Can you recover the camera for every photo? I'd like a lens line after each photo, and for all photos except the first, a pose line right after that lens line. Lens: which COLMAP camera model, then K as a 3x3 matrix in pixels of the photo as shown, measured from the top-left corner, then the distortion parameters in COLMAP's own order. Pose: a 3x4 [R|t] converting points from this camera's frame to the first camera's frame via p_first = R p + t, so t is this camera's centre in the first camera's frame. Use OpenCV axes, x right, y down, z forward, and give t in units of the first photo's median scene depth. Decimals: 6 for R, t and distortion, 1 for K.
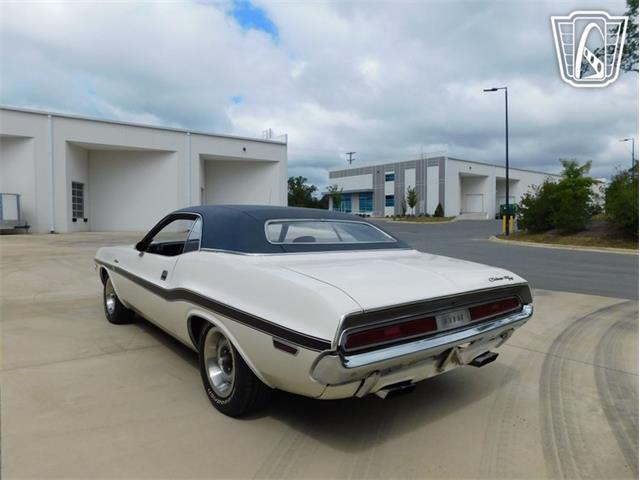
lens RADIAL K [[422.0, 0, 317.1], [0, 422.0, 241.2], [0, 0, 1]] dist [-0.065550, 0.049352]
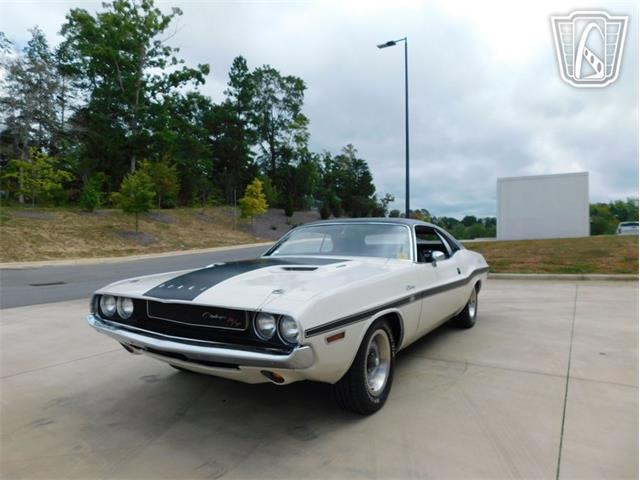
lens RADIAL K [[422.0, 0, 317.3], [0, 422.0, 234.9], [0, 0, 1]] dist [-0.065550, 0.049352]
pose [[-0.328496, 0.004972, 0.944492, -0.168719], [0.043755, 0.998993, 0.009959, -0.008127], [-0.943491, 0.044598, -0.328382, 0.210055]]
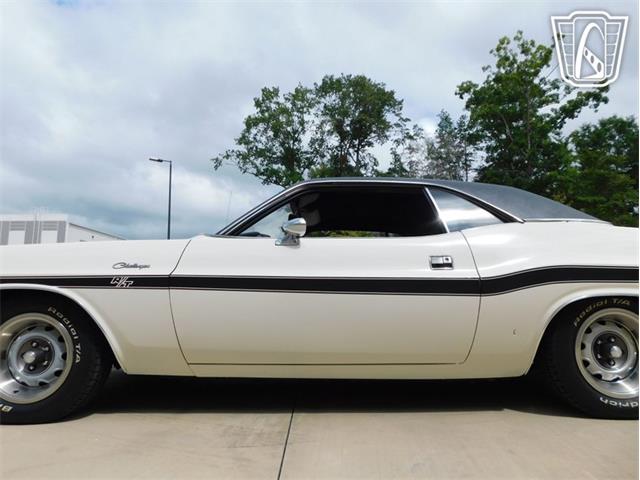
lens RADIAL K [[422.0, 0, 315.2], [0, 422.0, 238.2], [0, 0, 1]] dist [-0.065550, 0.049352]
pose [[0.627523, 0.105792, 0.771377, -0.108814], [0.040736, 0.984908, -0.168216, 0.016251], [-0.777531, 0.136982, 0.613743, 0.083574]]
